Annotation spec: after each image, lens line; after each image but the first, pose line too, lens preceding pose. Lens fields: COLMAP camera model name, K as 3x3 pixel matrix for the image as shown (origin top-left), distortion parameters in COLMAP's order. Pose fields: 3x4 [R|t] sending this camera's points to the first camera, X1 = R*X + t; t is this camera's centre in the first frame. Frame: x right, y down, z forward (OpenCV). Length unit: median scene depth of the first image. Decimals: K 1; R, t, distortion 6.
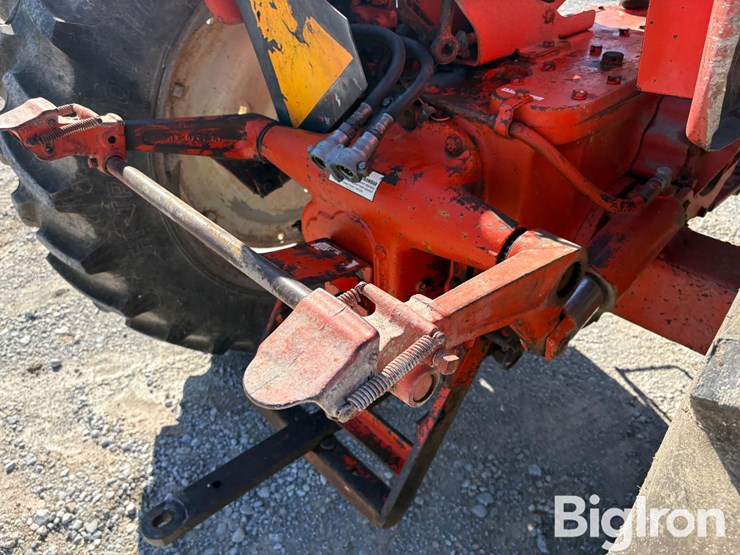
lens RADIAL K [[561.0, 0, 370.0], [0, 561.0, 277.5], [0, 0, 1]] dist [0.003346, -0.003804]
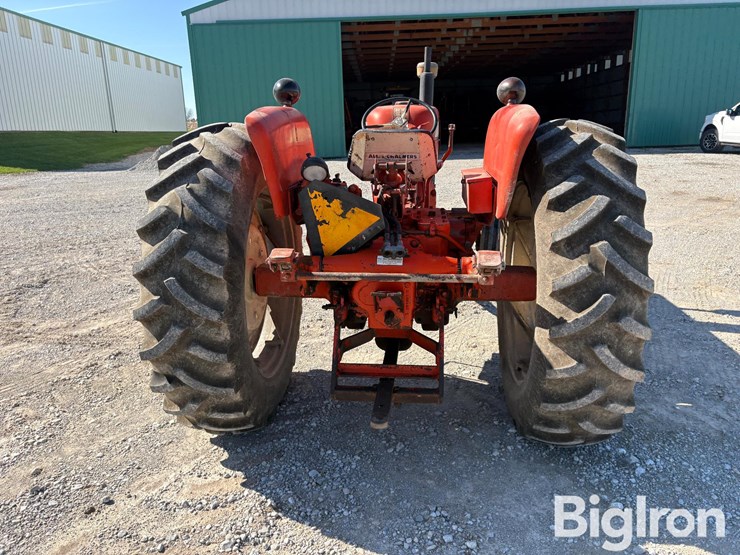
lens RADIAL K [[561.0, 0, 370.0], [0, 561.0, 277.5], [0, 0, 1]] dist [0.003346, -0.003804]
pose [[0.744564, -0.158472, 0.648468, -1.119234], [0.376813, 0.901629, -0.212313, 0.254498], [-0.551032, 0.402432, 0.731035, -0.504555]]
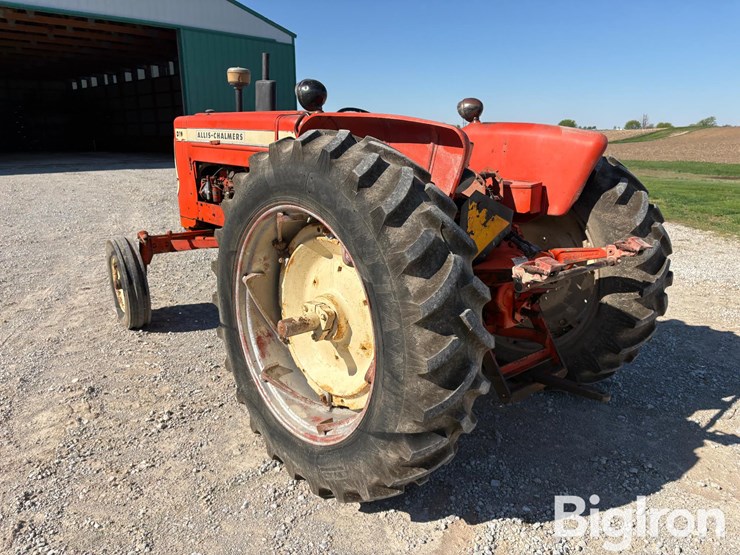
lens RADIAL K [[561.0, 0, 370.0], [0, 561.0, 277.5], [0, 0, 1]] dist [0.003346, -0.003804]
pose [[0.007795, -0.214344, 0.976727, -1.764560], [0.558252, 0.811309, 0.173588, -0.642309], [-0.829635, 0.543907, 0.125982, 0.826240]]
